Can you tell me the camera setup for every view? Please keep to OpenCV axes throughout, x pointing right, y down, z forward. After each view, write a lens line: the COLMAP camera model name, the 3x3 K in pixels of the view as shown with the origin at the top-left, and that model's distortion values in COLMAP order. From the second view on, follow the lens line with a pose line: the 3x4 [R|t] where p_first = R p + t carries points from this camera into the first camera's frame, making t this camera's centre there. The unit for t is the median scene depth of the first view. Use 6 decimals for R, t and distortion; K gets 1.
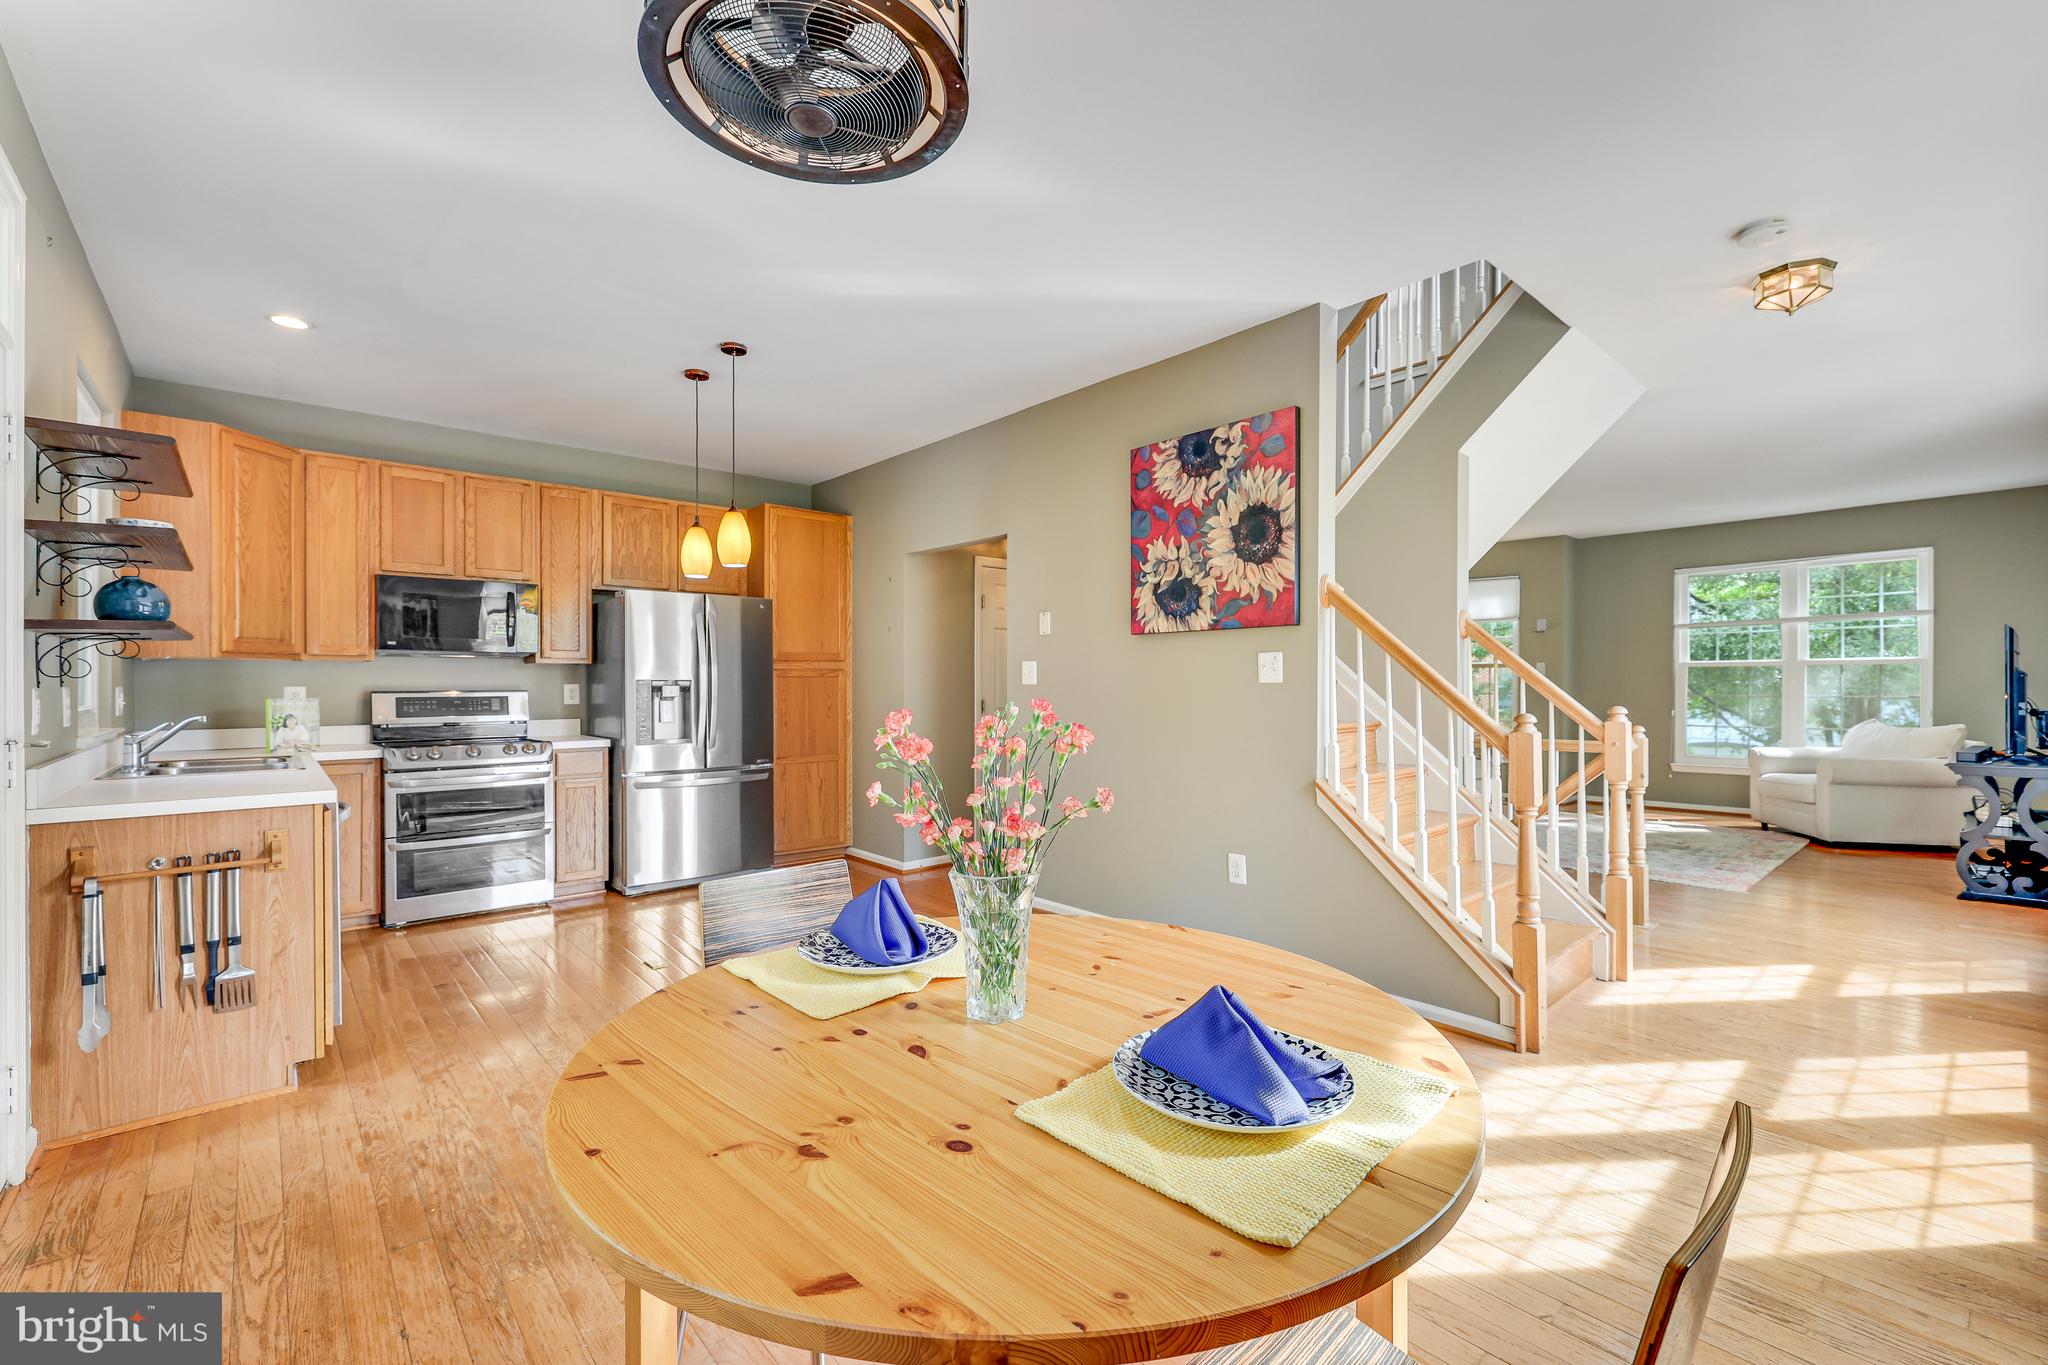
lens RADIAL K [[862.4, 0, 1070.2], [0, 862.4, 682.0], [0, 0, 1]] dist [0.014916, -0.000705]
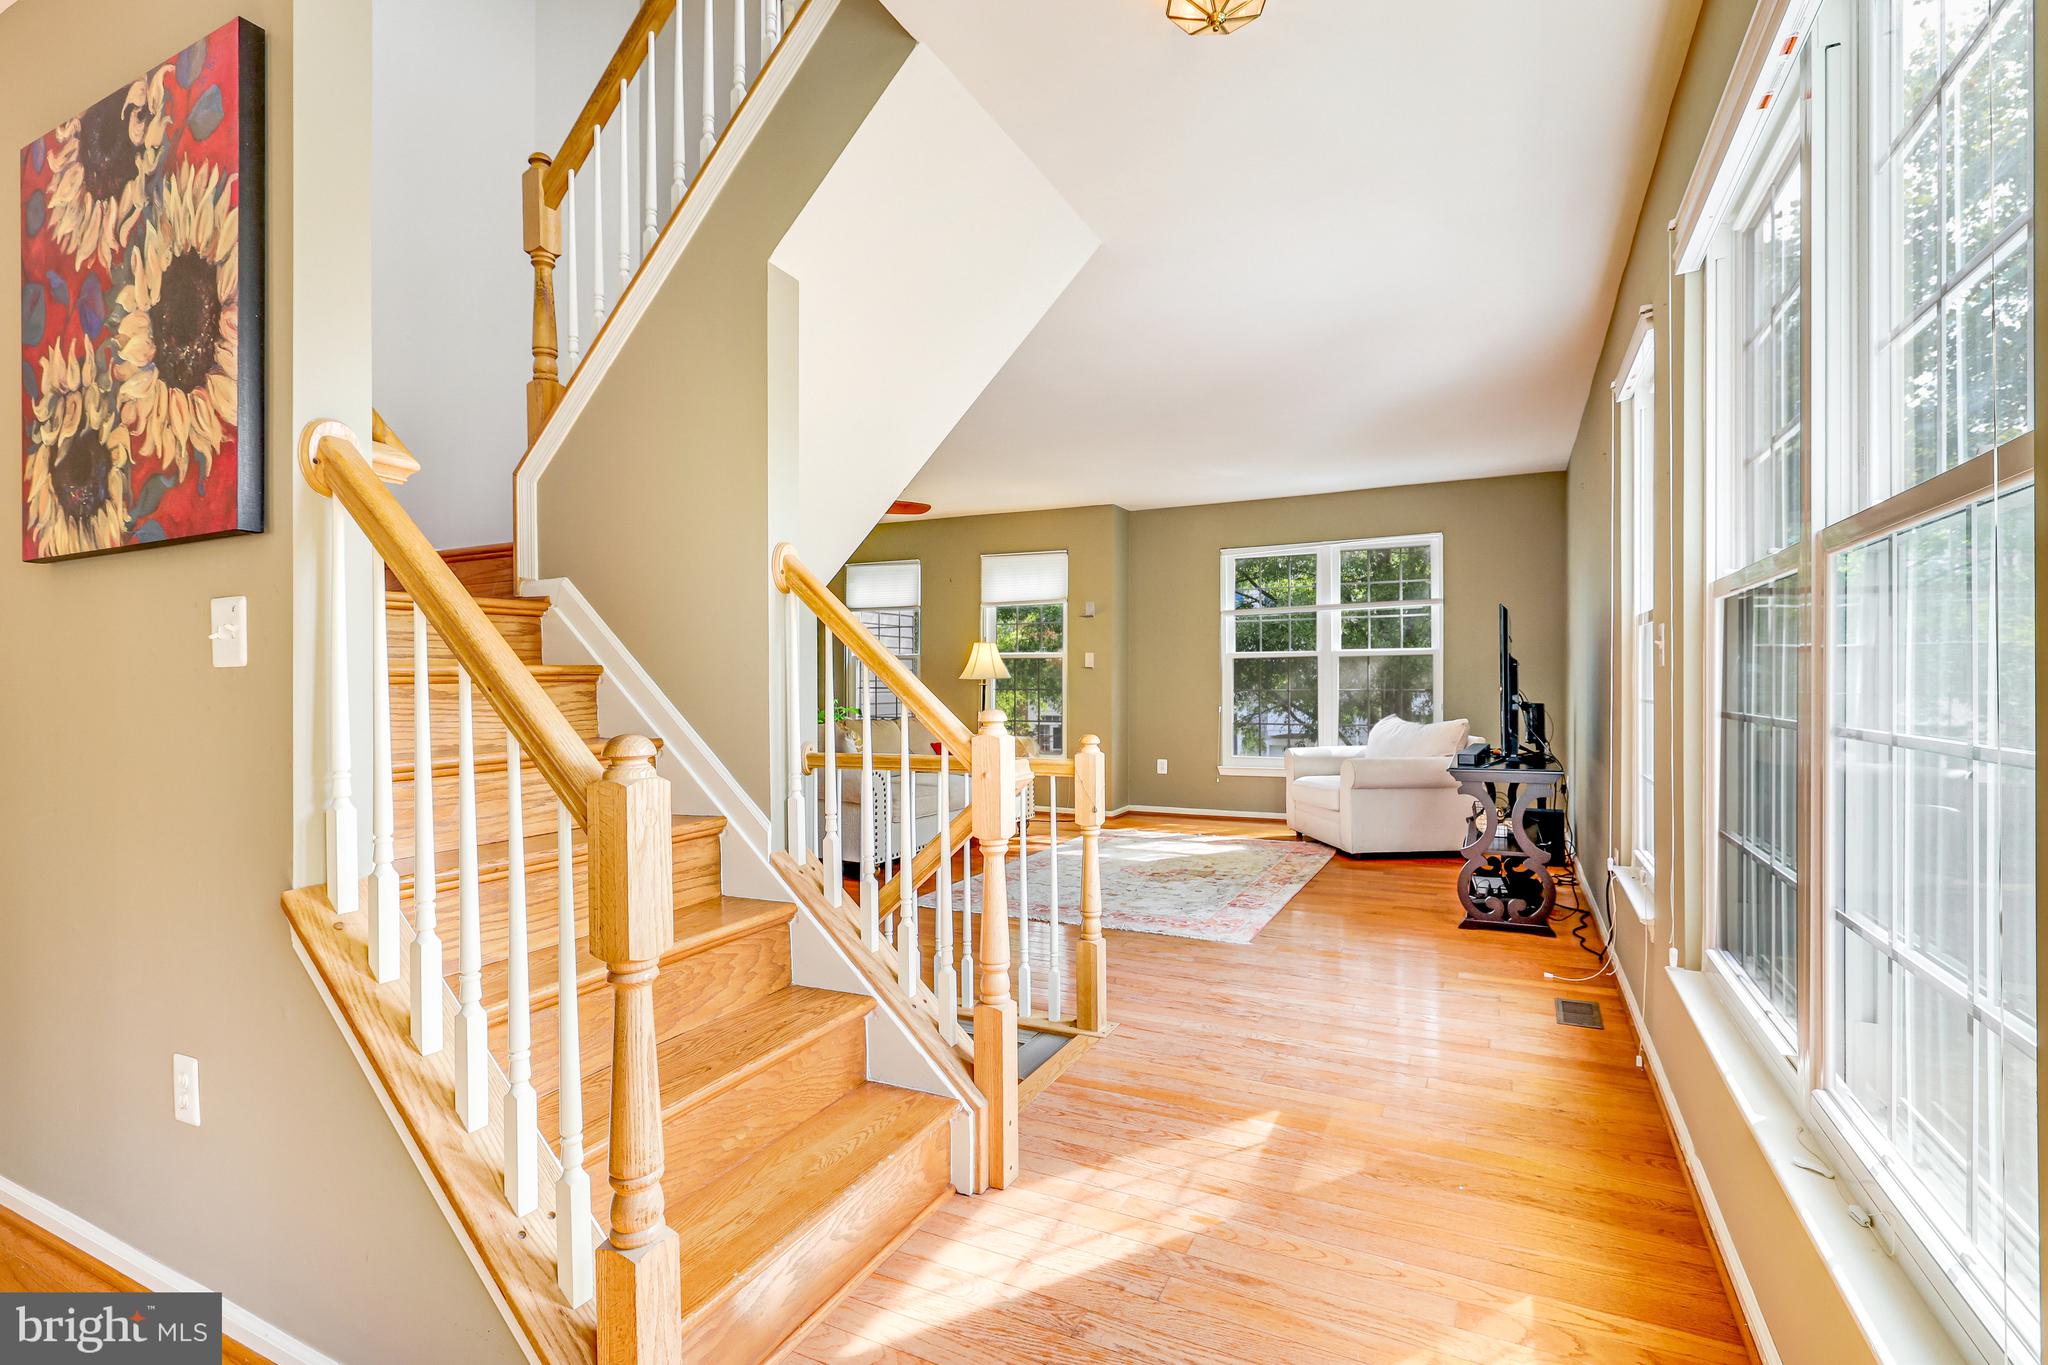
lens RADIAL K [[921.9, 0, 1026.5], [0, 921.9, 671.7], [0, 0, 1]] dist [0.003290, 0.000083]
pose [[0.941782, 0.000199, 0.336224, 0.412795], [0.002173, 0.999975, -0.006680, 0.006445], [-0.336217, 0.007022, 0.941758, 0.385581]]
